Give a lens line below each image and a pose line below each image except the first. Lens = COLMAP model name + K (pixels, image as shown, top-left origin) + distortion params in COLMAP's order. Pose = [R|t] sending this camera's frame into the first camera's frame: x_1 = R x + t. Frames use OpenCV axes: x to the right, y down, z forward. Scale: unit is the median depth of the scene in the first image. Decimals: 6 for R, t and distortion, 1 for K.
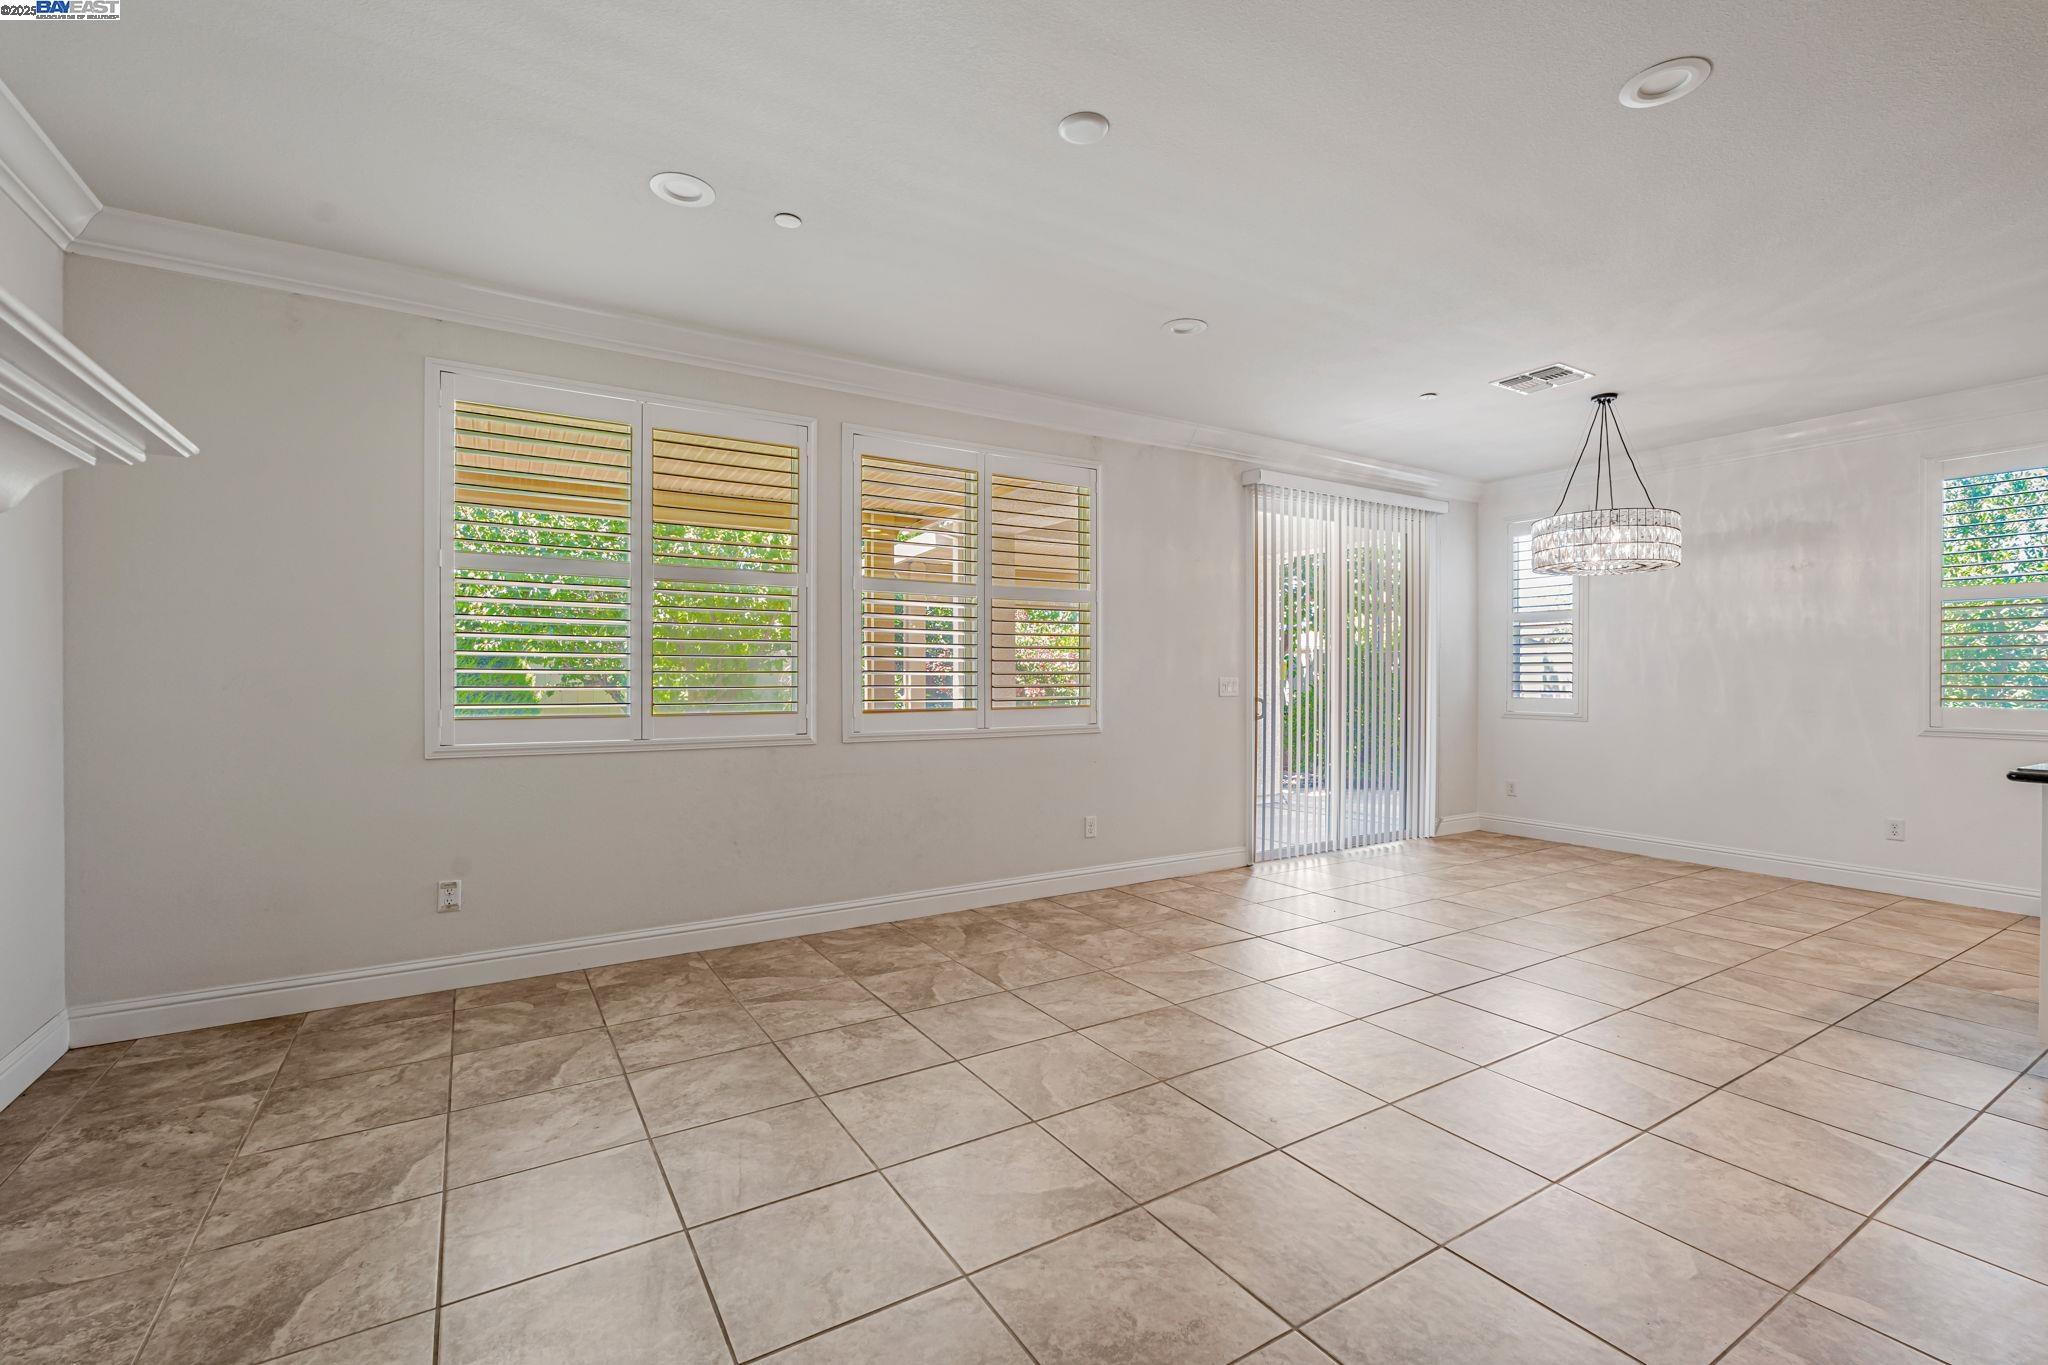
lens RADIAL K [[890.1, 0, 1027.9], [0, 890.1, 678.5], [0, 0, 1]] dist [-0.002294, 0.000330]
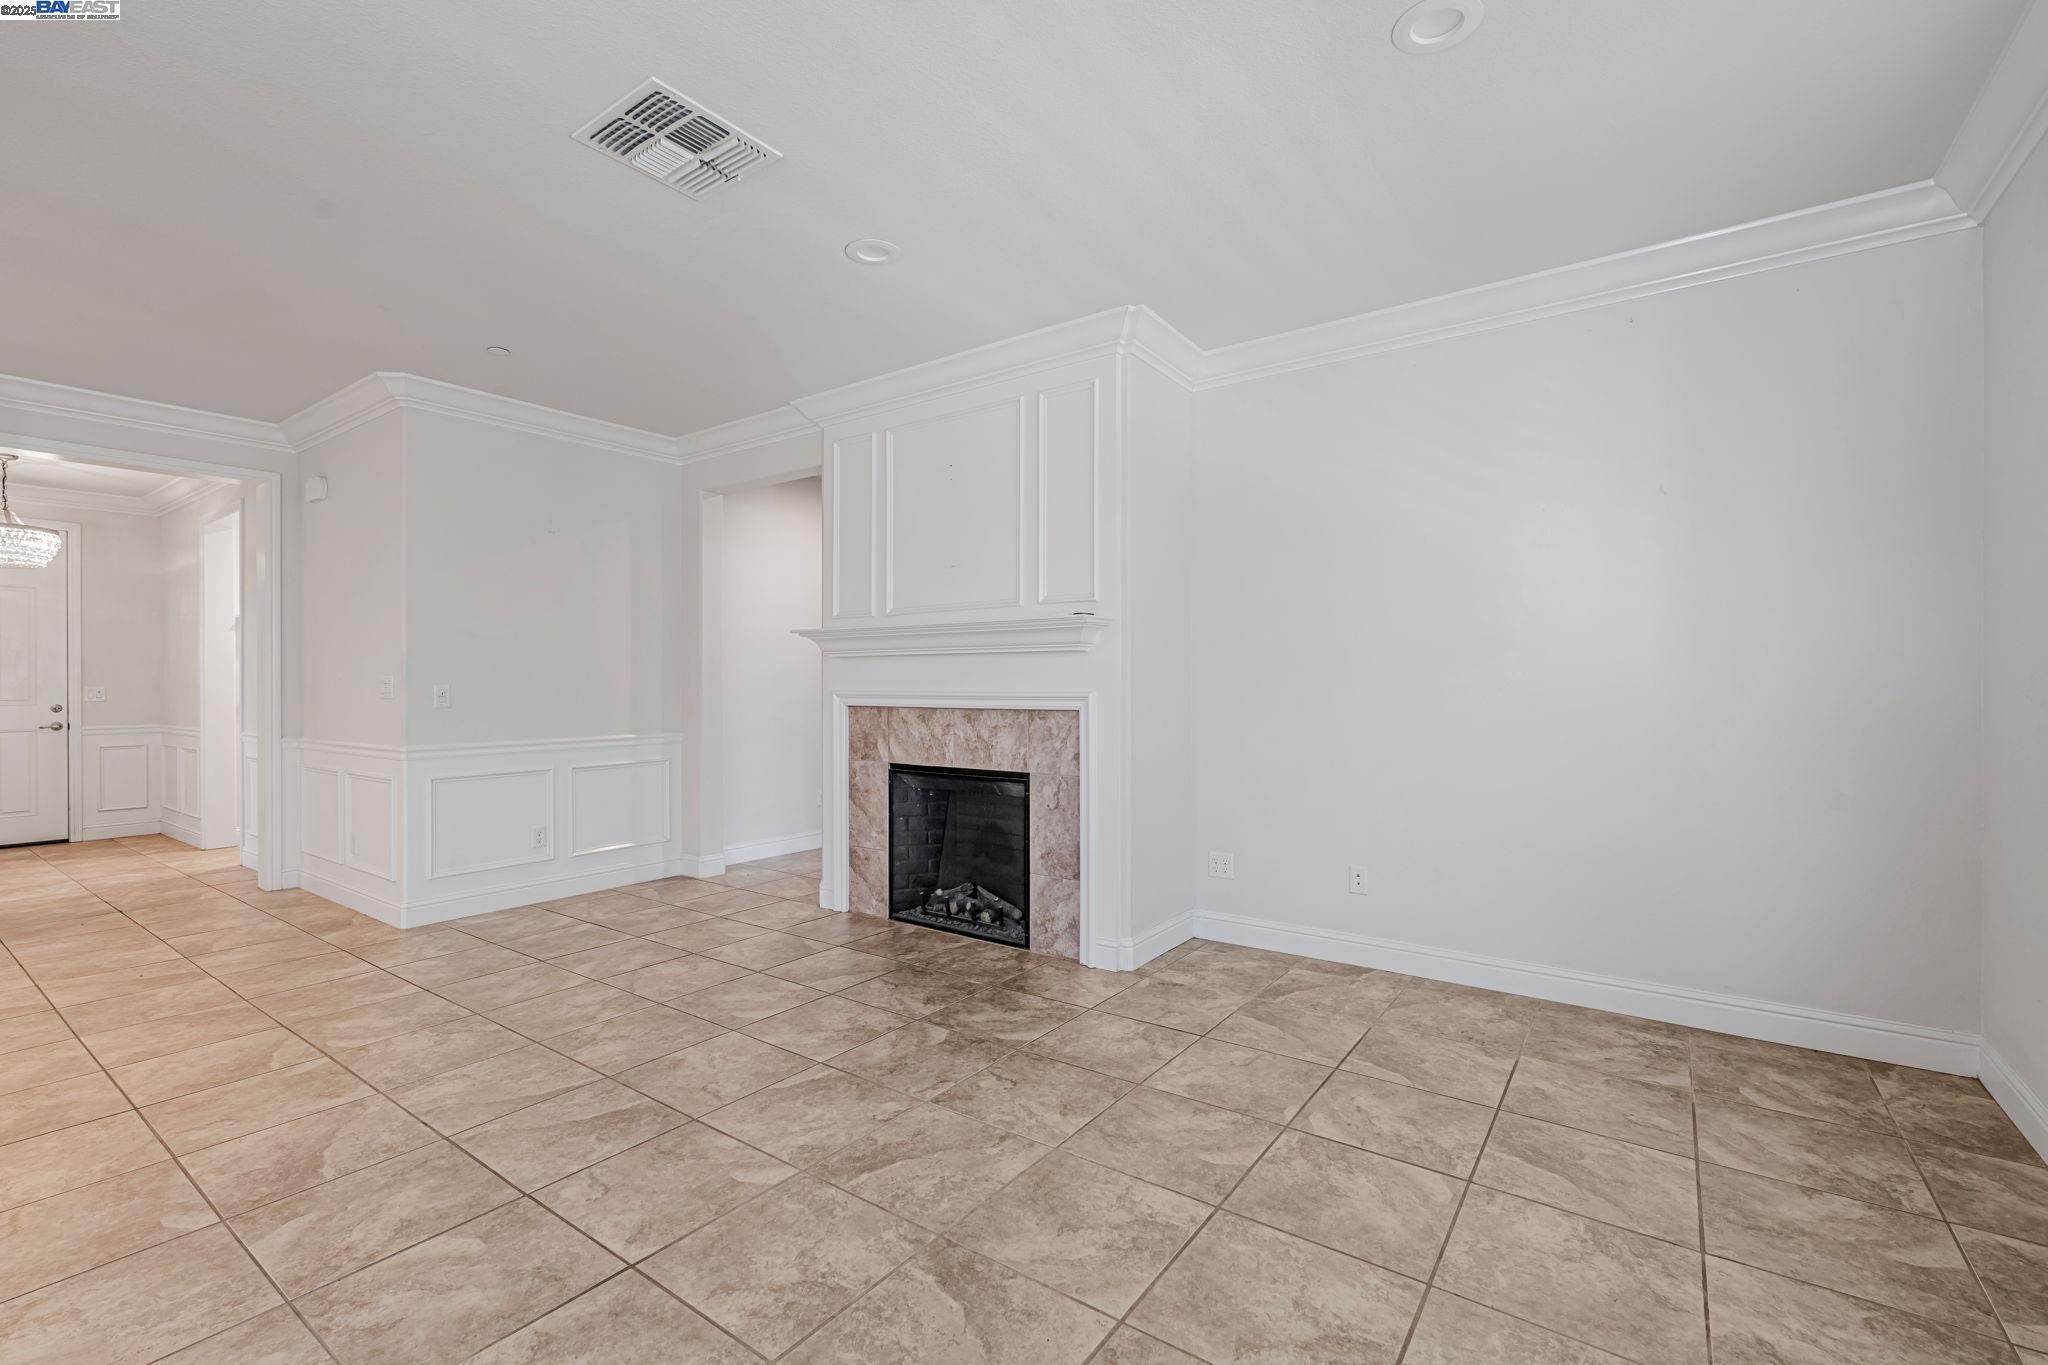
lens RADIAL K [[893.7, 0, 1026.3], [0, 893.7, 687.3], [0, 0, 1]] dist [-0.003442, -0.000100]
pose [[-0.925983, 0.004934, -0.377533, 0.178028], [0.002165, 0.999968, 0.007760, -0.003355], [0.377559, 0.006368, -0.925963, 1.329613]]
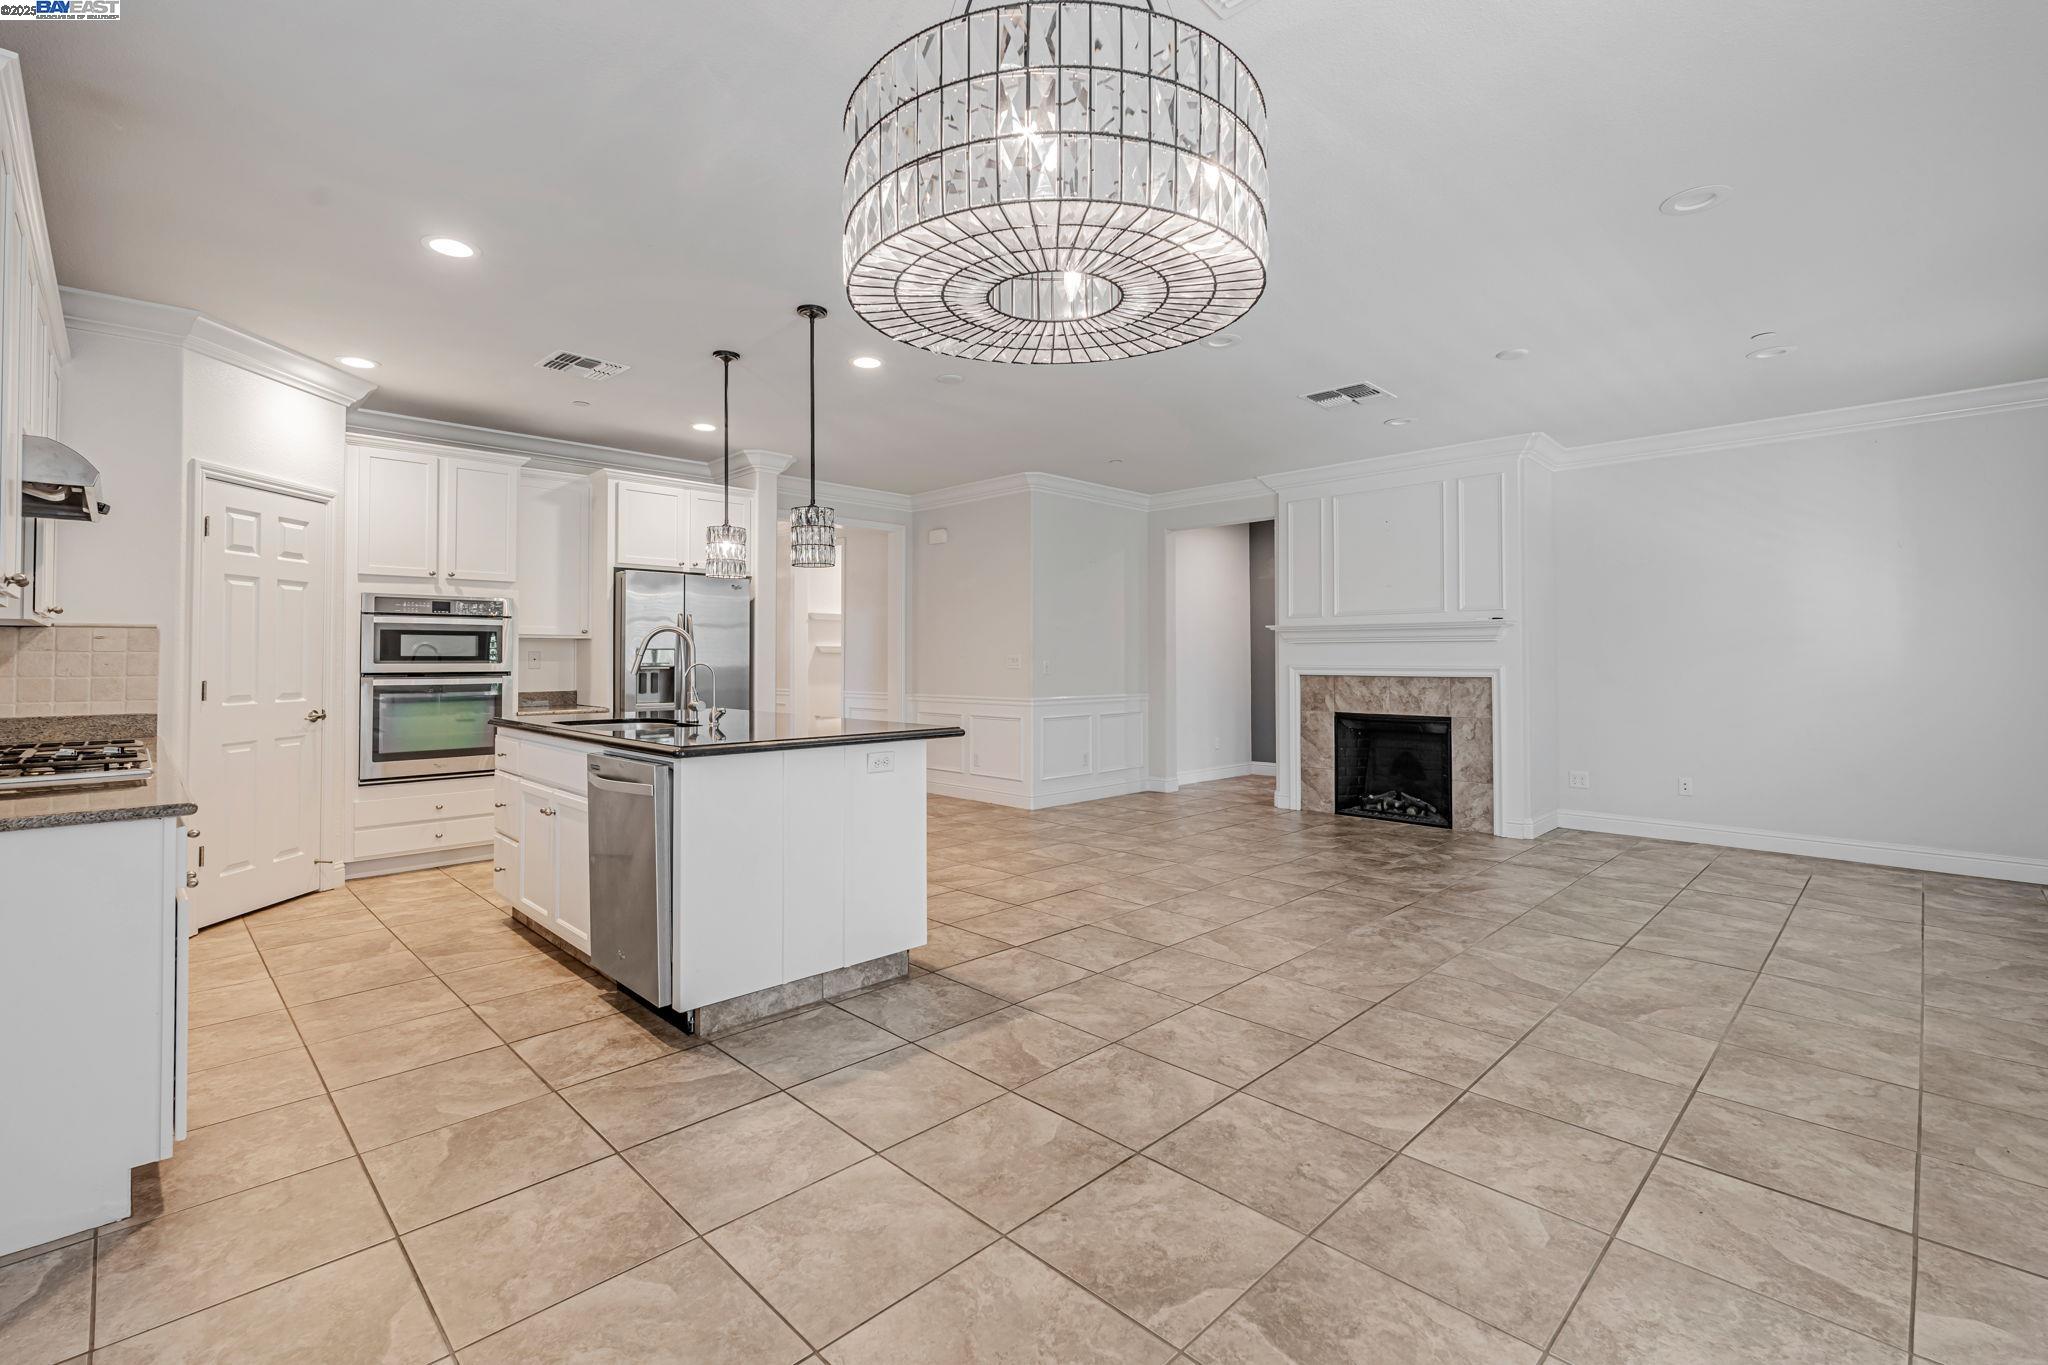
lens RADIAL K [[908.1, 0, 1026.7], [0, 908.1, 643.5], [0, 0, 1]] dist [-0.002059, 0.000198]
pose [[-0.974408, -0.003946, -0.224752, 1.077443], [-0.000283, 0.999867, -0.016329, -0.004079], [0.224787, -0.015848, -0.974279, 1.930488]]
